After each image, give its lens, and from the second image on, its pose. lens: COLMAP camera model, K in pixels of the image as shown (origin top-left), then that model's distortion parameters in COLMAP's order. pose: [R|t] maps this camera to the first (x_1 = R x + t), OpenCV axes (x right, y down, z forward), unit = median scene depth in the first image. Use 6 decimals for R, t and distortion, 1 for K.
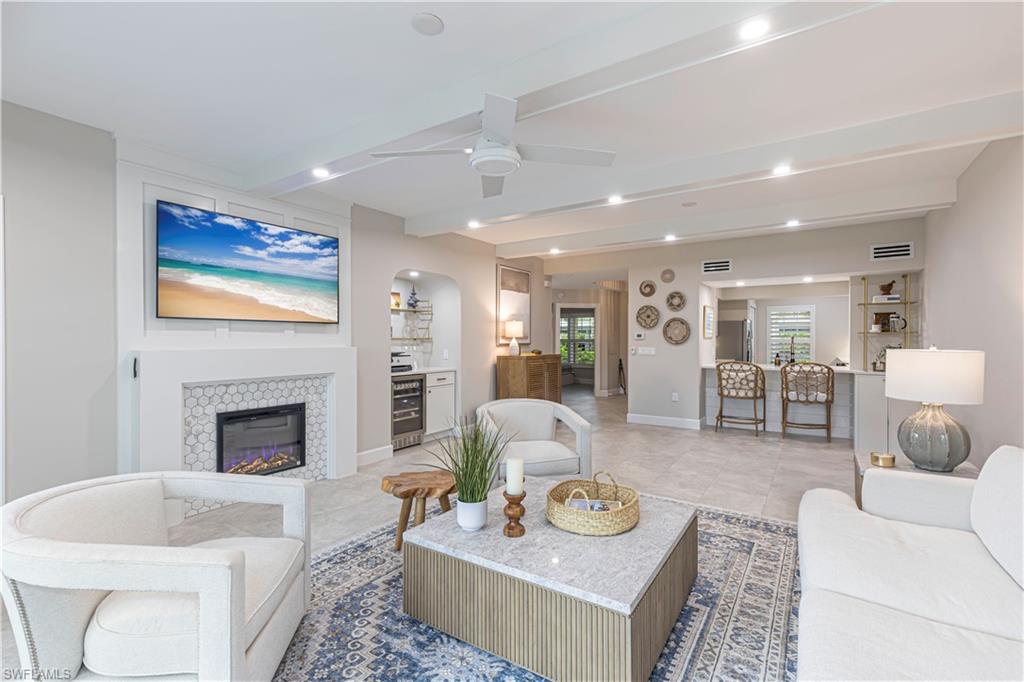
lens RADIAL K [[457.8, 0, 513.8], [0, 457.8, 325.9], [0, 0, 1]] dist [-0.002401, -0.000240]
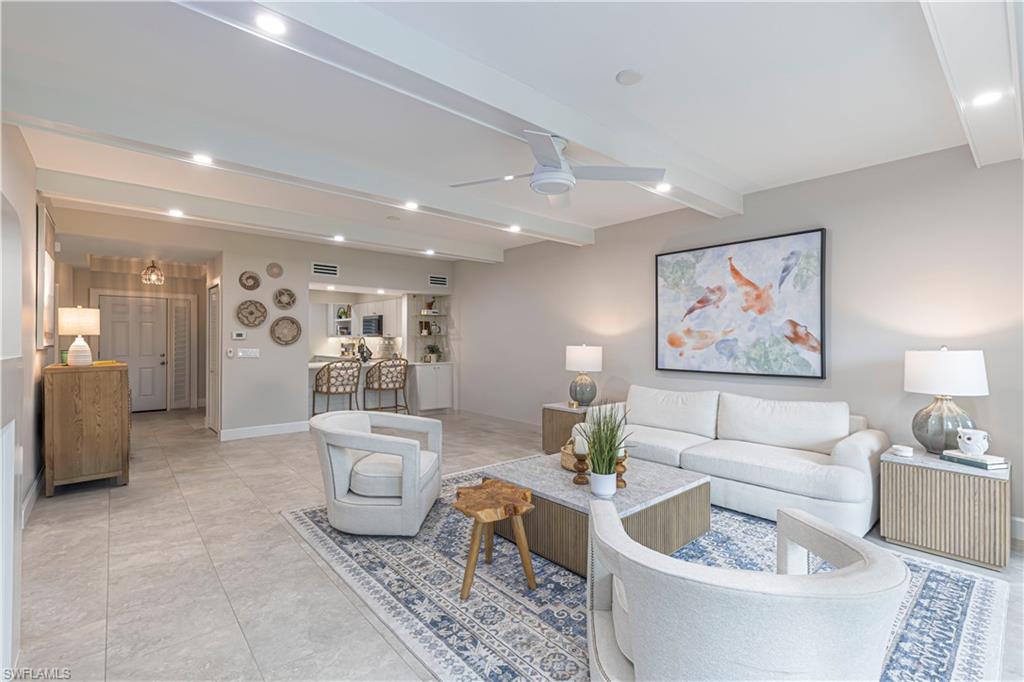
lens RADIAL K [[462.0, 0, 512.0], [0, 462.0, 341.0], [0, 0, 1]] dist [0.010397, -0.000123]
pose [[0.267126, -0.001944, 0.963660, -0.436729], [-0.035890, 0.999284, 0.011965, 0.004155], [-0.962993, -0.037782, 0.266865, 0.297540]]
